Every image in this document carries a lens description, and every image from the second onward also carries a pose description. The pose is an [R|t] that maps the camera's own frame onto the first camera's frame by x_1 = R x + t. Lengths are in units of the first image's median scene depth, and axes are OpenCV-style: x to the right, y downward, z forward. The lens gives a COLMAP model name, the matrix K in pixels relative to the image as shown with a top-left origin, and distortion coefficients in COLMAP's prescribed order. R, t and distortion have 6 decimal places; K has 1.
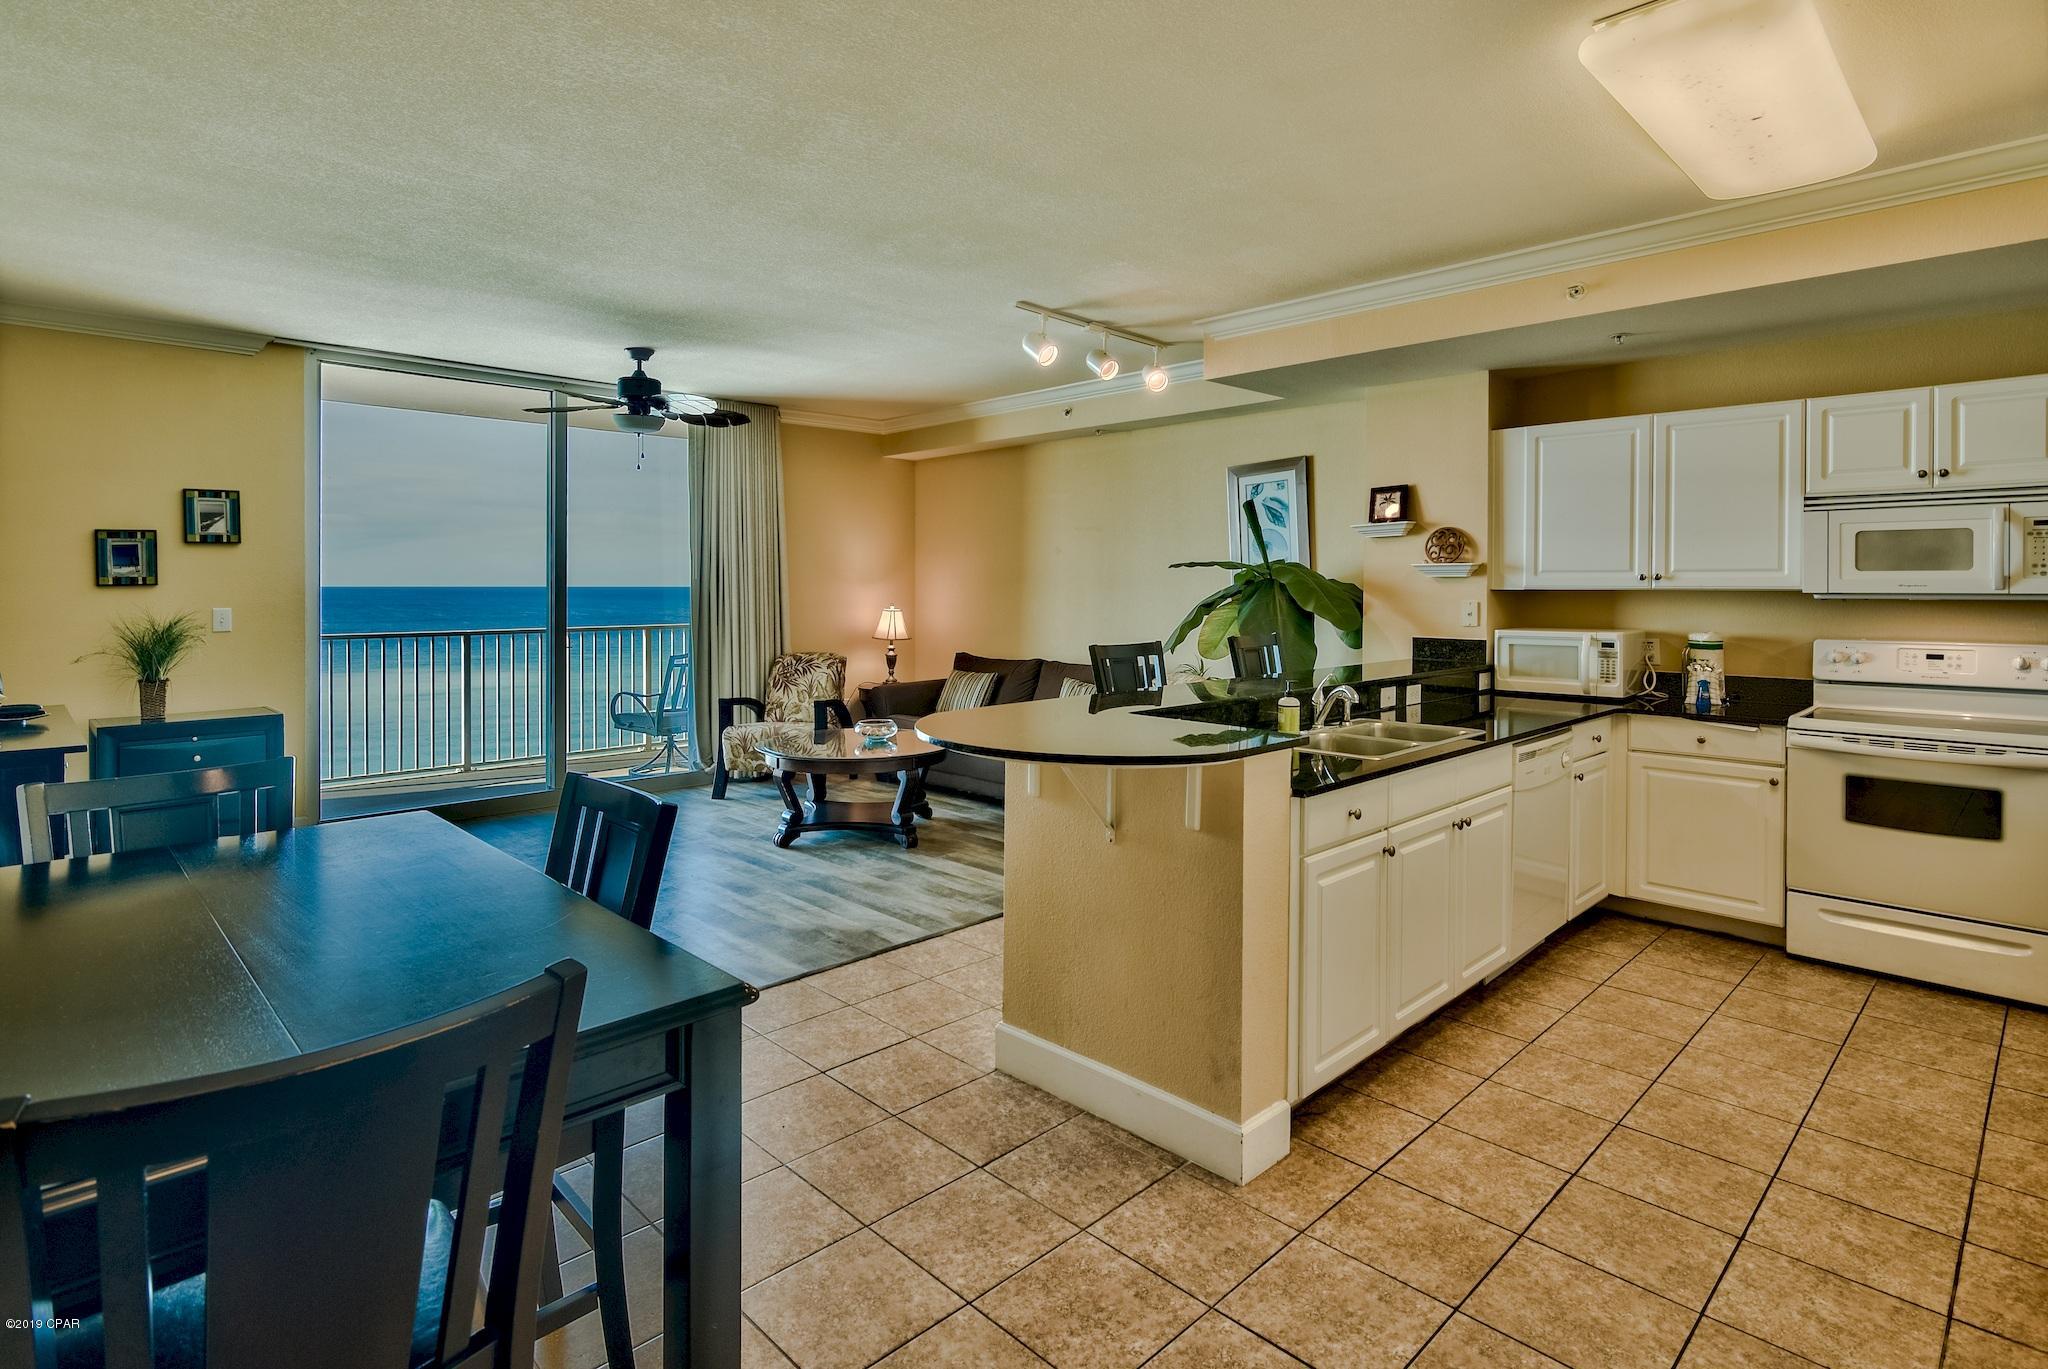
lens RADIAL K [[1008.6, 0, 1028.0], [0, 1008.6, 593.7], [0, 0, 1]] dist [-0.001041, -0.000456]
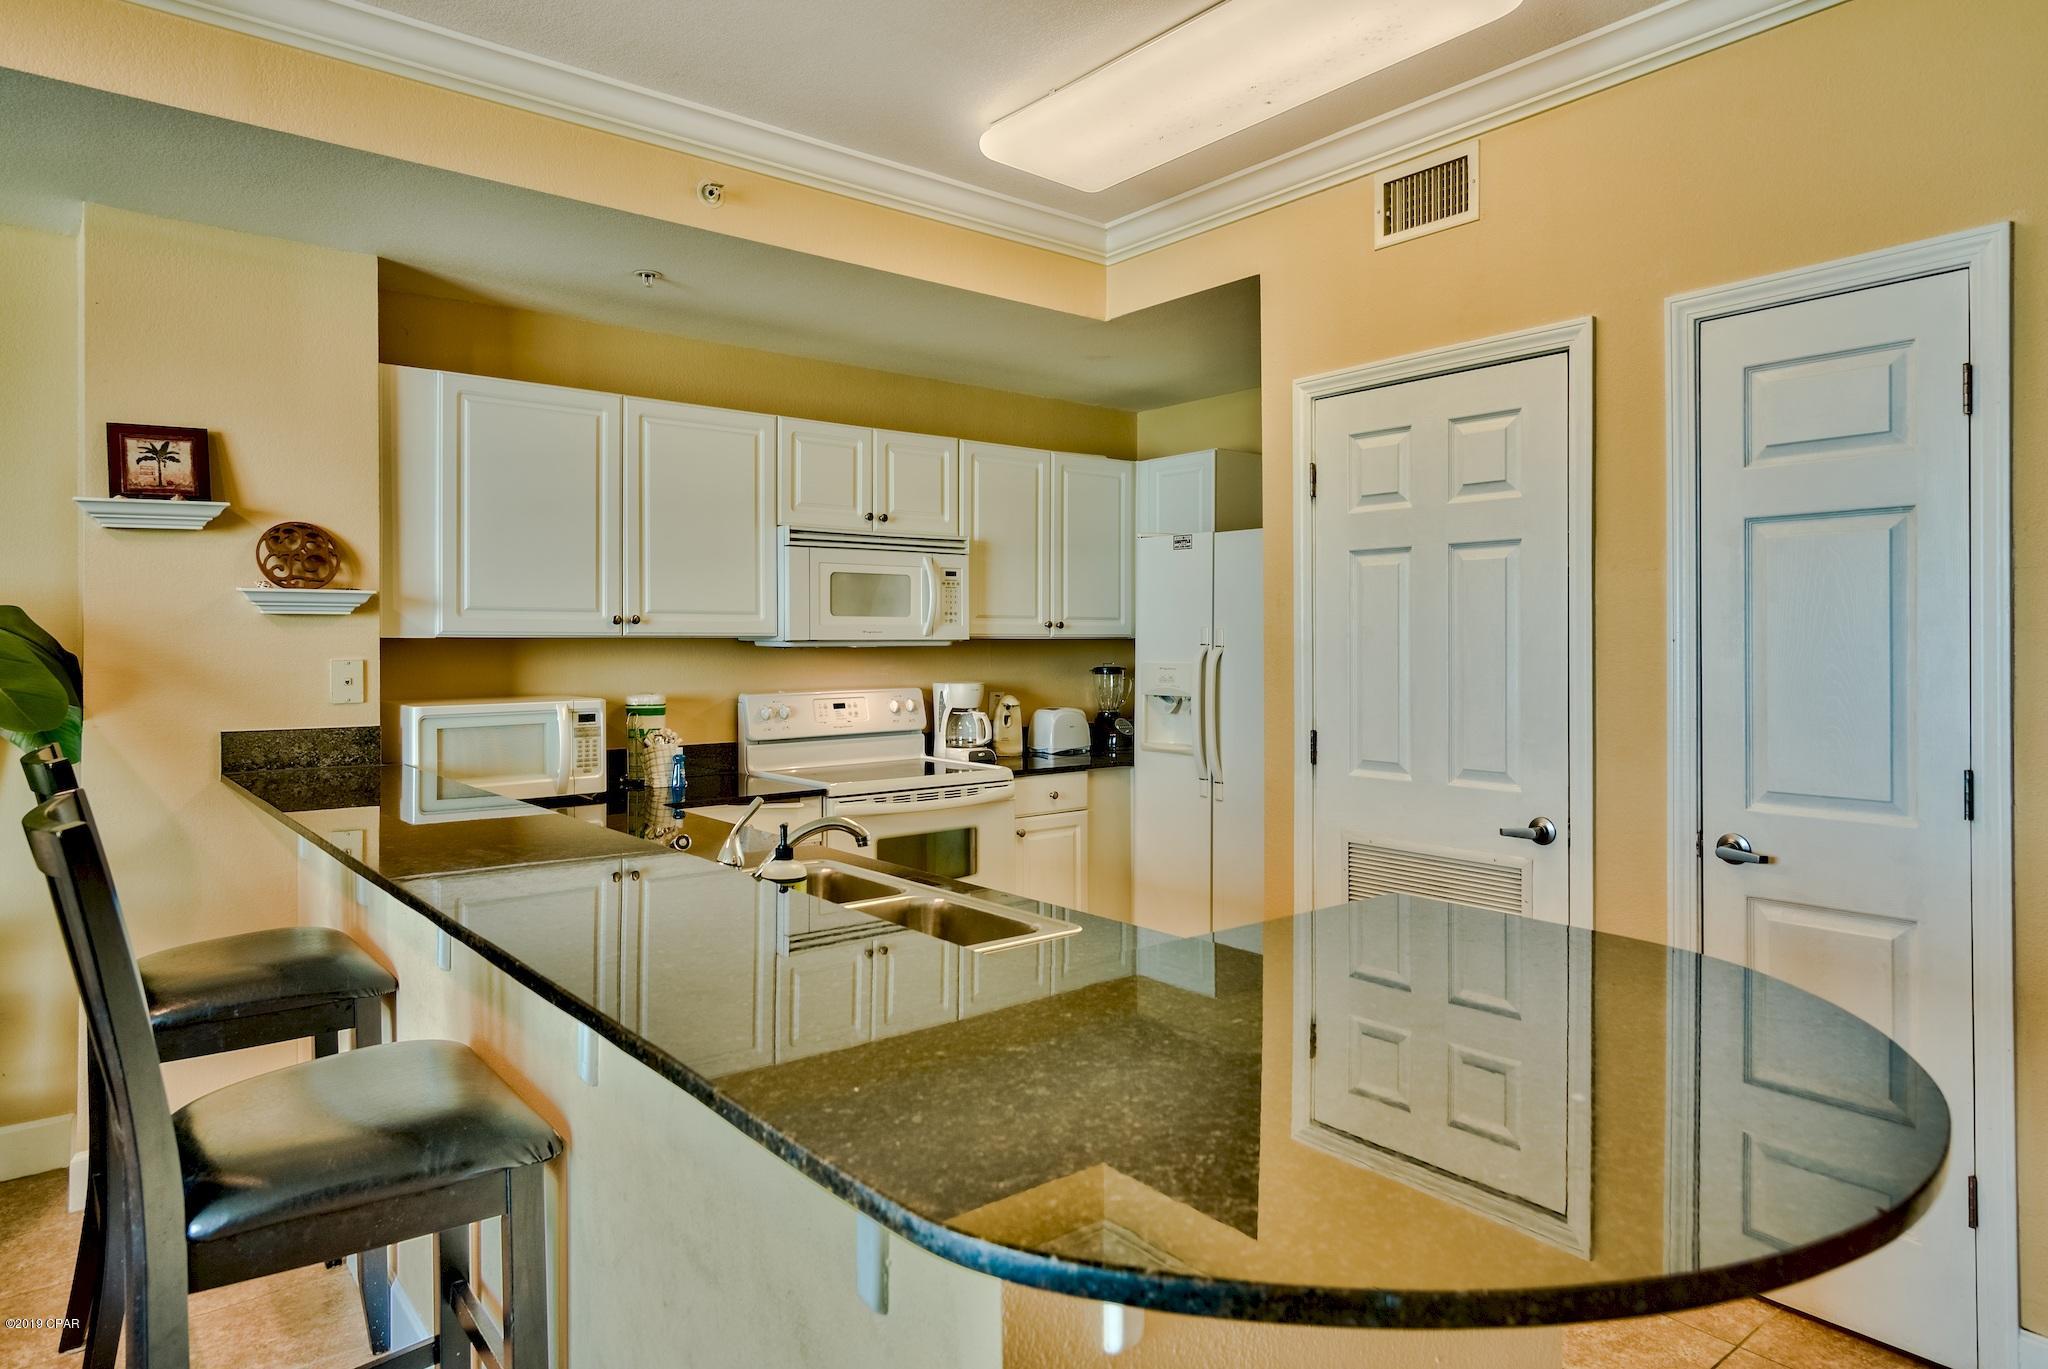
lens RADIAL K [[1198.1, 0, 993.0], [0, 1198.1, 648.7], [0, 0, 1]] dist [0.014884, -0.000500]
pose [[0.115733, -0.006076, 0.993262, -0.168248], [0.012280, 0.999914, 0.004686, 0.002821], [-0.993204, 0.011655, 0.115798, 0.520565]]
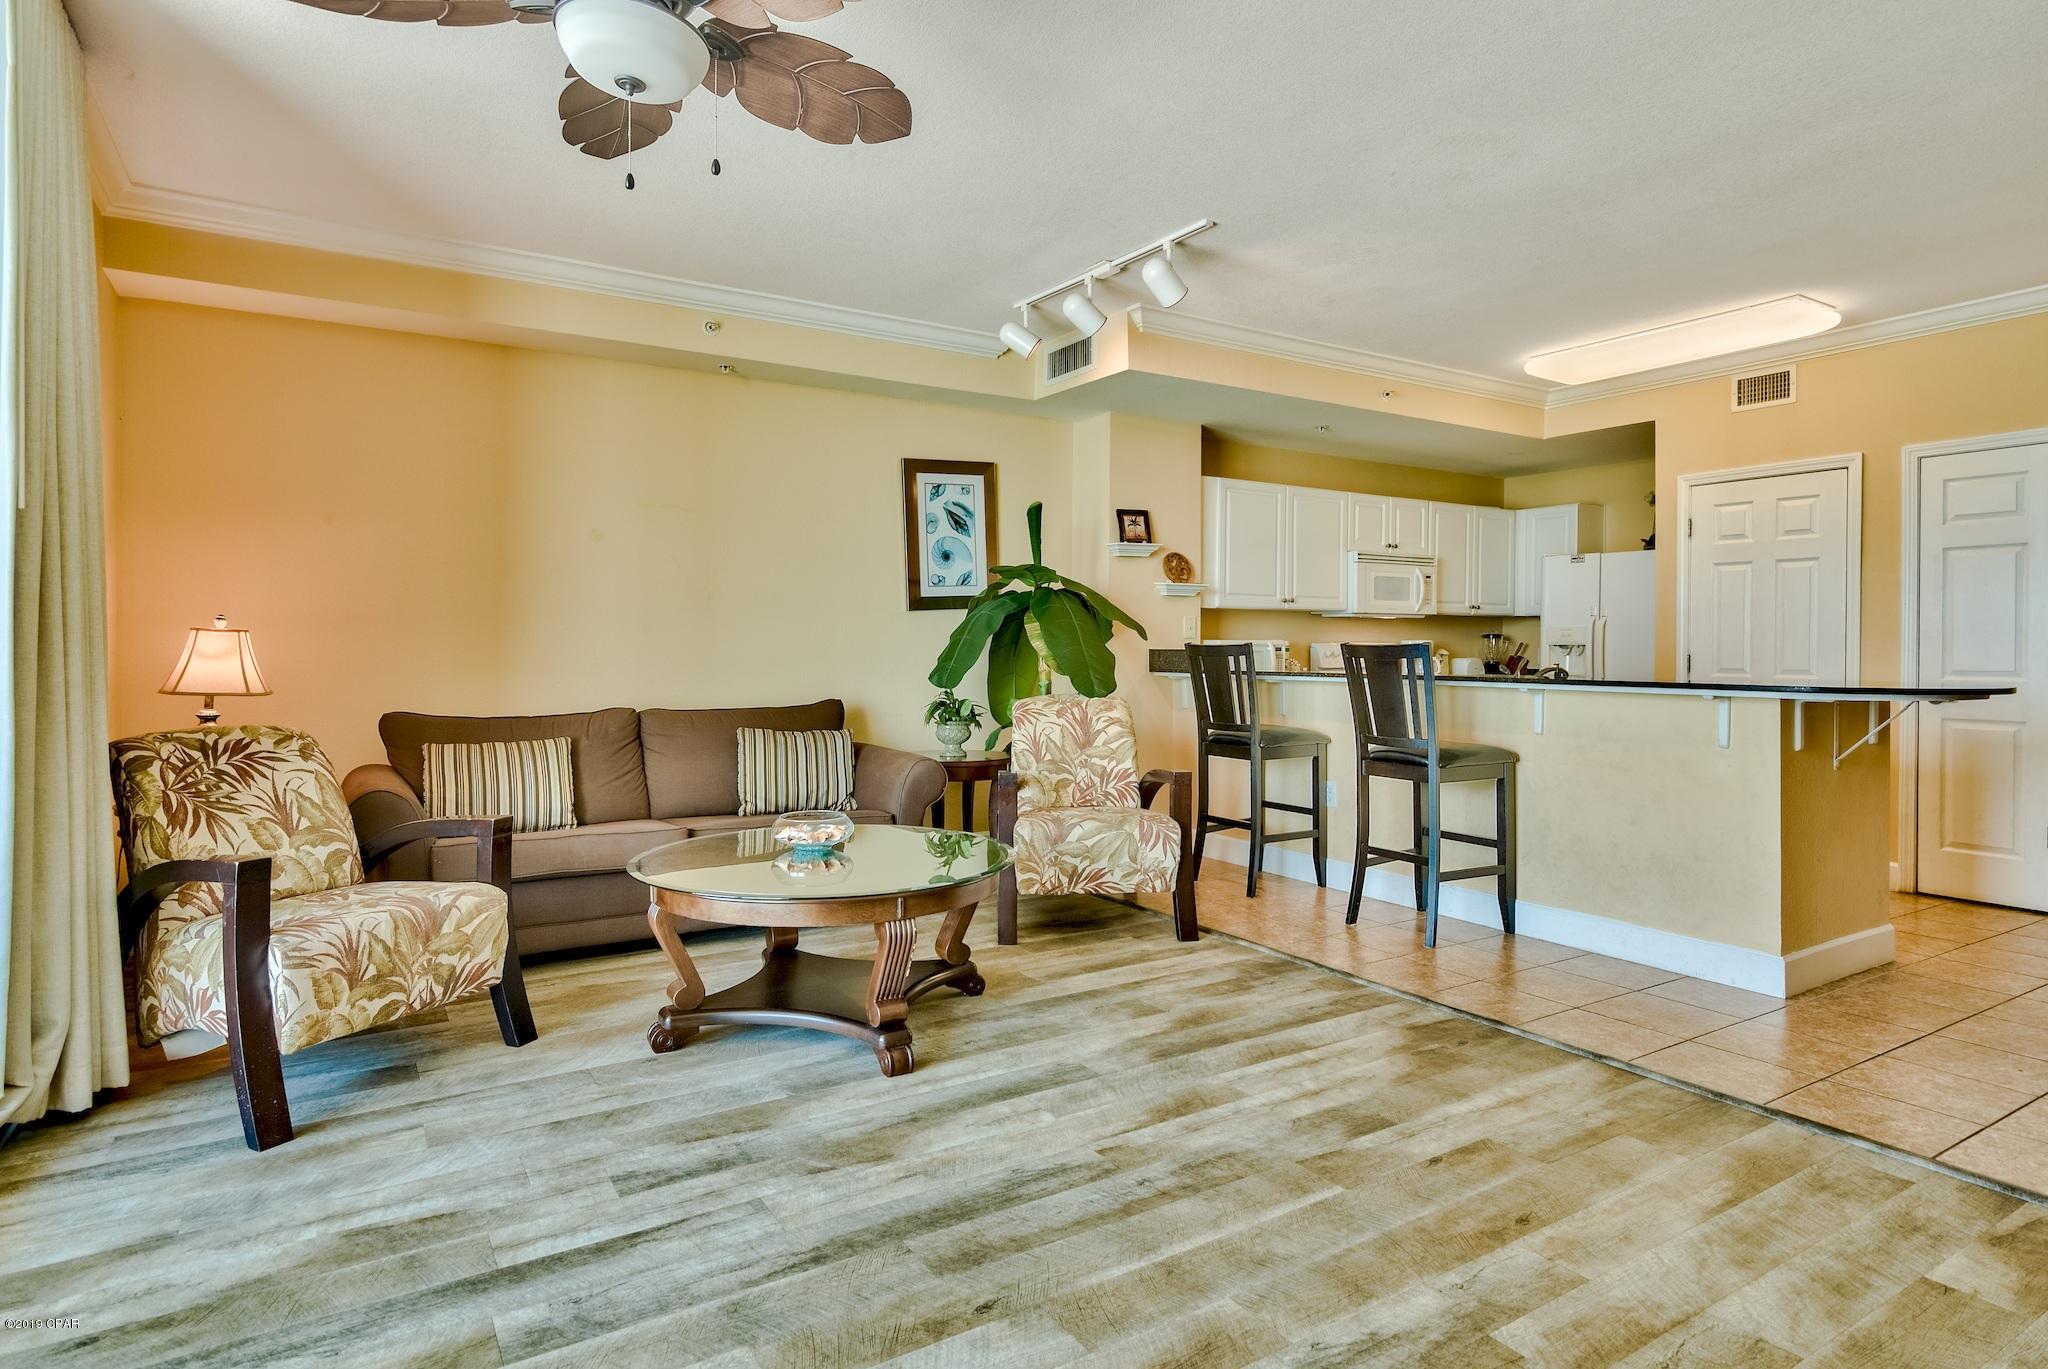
lens RADIAL K [[1076.1, 0, 966.7], [0, 1076.1, 661.1], [0, 0, 1]] dist [0.004265, -0.000547]
pose [[0.256496, -0.009714, 0.966496, -0.773912], [0.006283, 0.999945, 0.008382, 0.042799], [-0.966525, 0.003922, 0.256543, 0.853904]]
